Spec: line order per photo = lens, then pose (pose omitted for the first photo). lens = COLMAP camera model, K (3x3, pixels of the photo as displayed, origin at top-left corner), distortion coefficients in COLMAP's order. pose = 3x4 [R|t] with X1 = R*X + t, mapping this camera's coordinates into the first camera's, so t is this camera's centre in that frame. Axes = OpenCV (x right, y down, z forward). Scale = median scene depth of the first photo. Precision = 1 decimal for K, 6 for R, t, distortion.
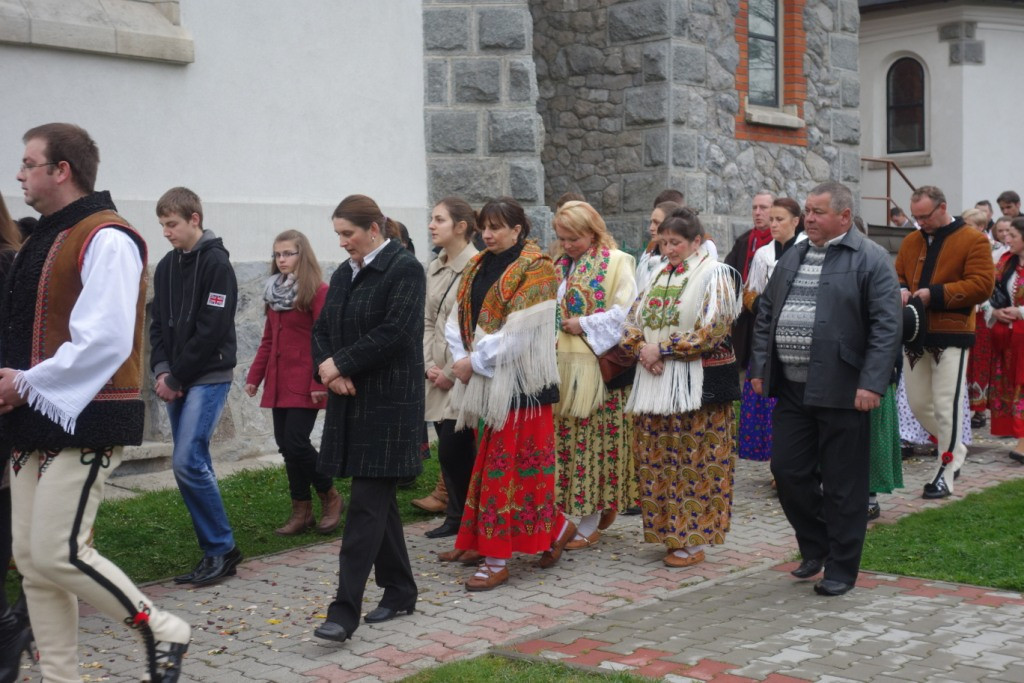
lens RADIAL K [[1480.0, 0, 517.0], [0, 1480.0, 346.2], [0, 0, 1]] dist [0.047877, -0.062338]
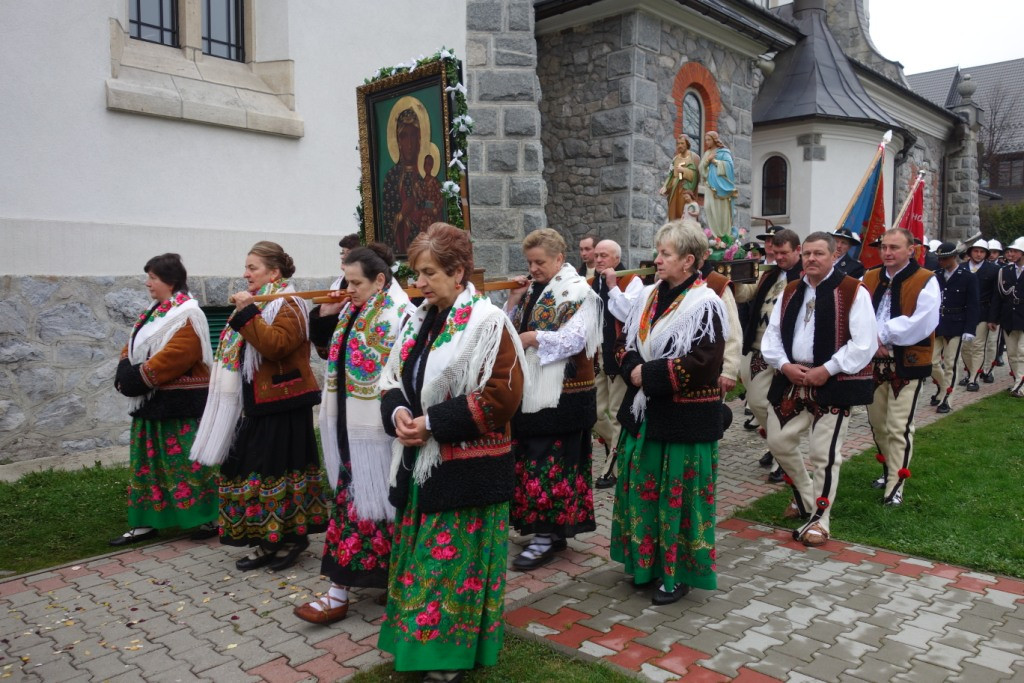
lens RADIAL K [[816.1, 0, 507.0], [0, 816.1, 343.0], [0, 0, 1]] dist [0.019486, -0.010674]
pose [[0.999300, 0.019145, -0.032139, 0.007291], [-0.018459, 0.999598, 0.021527, -0.010190], [0.032538, -0.020918, 0.999252, 0.178435]]
